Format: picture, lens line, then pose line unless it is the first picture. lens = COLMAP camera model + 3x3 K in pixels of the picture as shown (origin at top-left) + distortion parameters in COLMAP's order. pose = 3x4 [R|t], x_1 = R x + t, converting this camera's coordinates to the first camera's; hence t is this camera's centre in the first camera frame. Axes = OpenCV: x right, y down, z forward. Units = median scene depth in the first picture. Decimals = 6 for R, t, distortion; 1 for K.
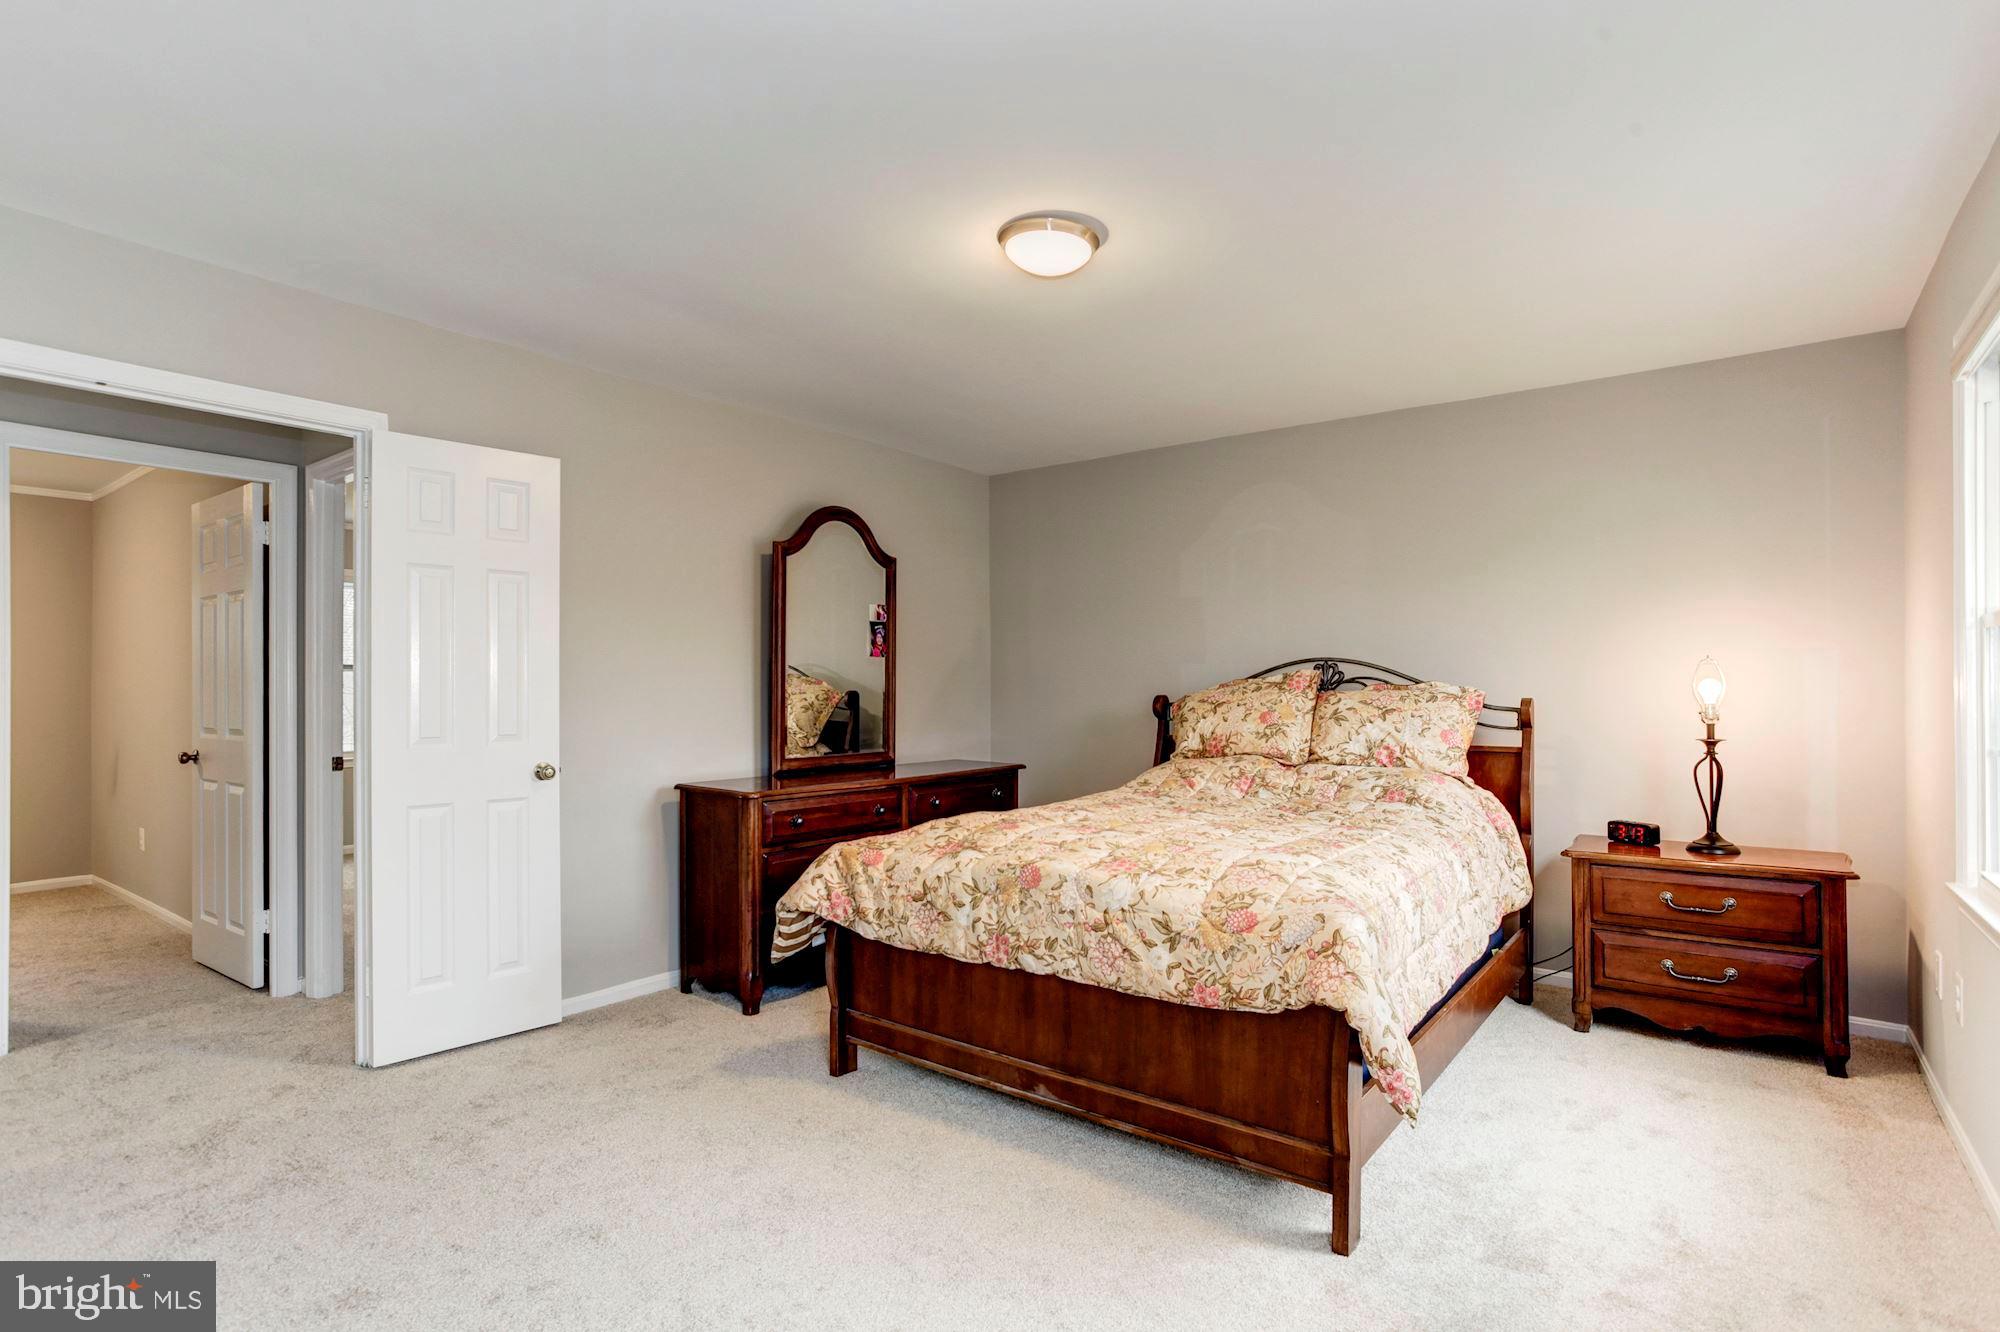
lens RADIAL K [[992.2, 0, 985.0], [0, 992.2, 674.0], [0, 0, 1]] dist [-0.047763, 0.028533]
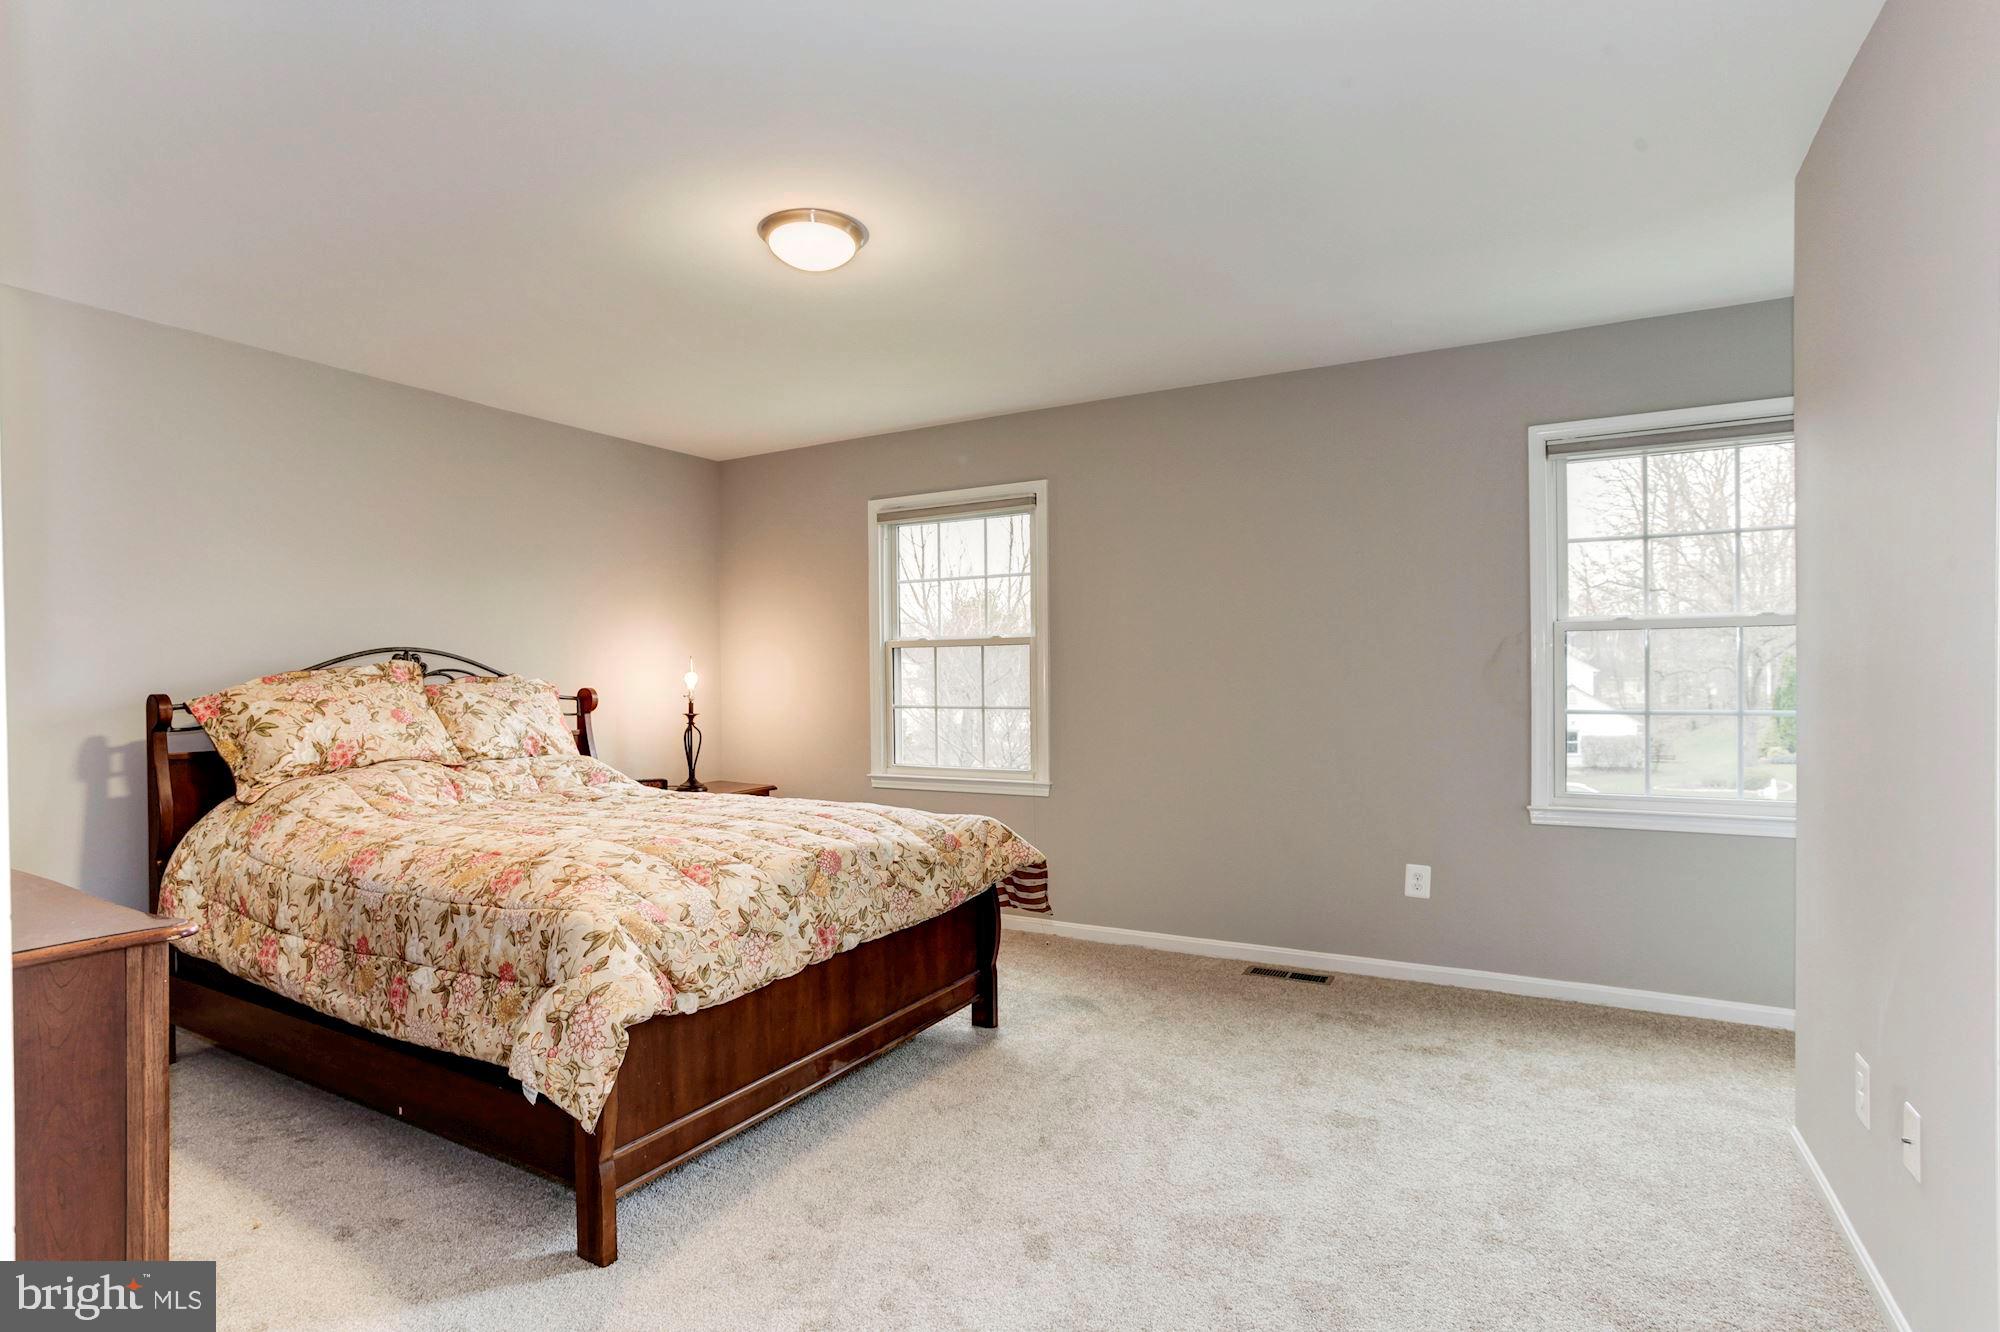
lens RADIAL K [[992.2, 0, 986.7], [0, 992.2, 677.5], [0, 0, 1]] dist [-0.047763, 0.028533]
pose [[-0.129061, -0.001532, 0.991635, -0.769012], [-0.002920, 0.999995, 0.001165, 0.010595], [-0.991632, -0.002745, -0.129065, 0.761088]]
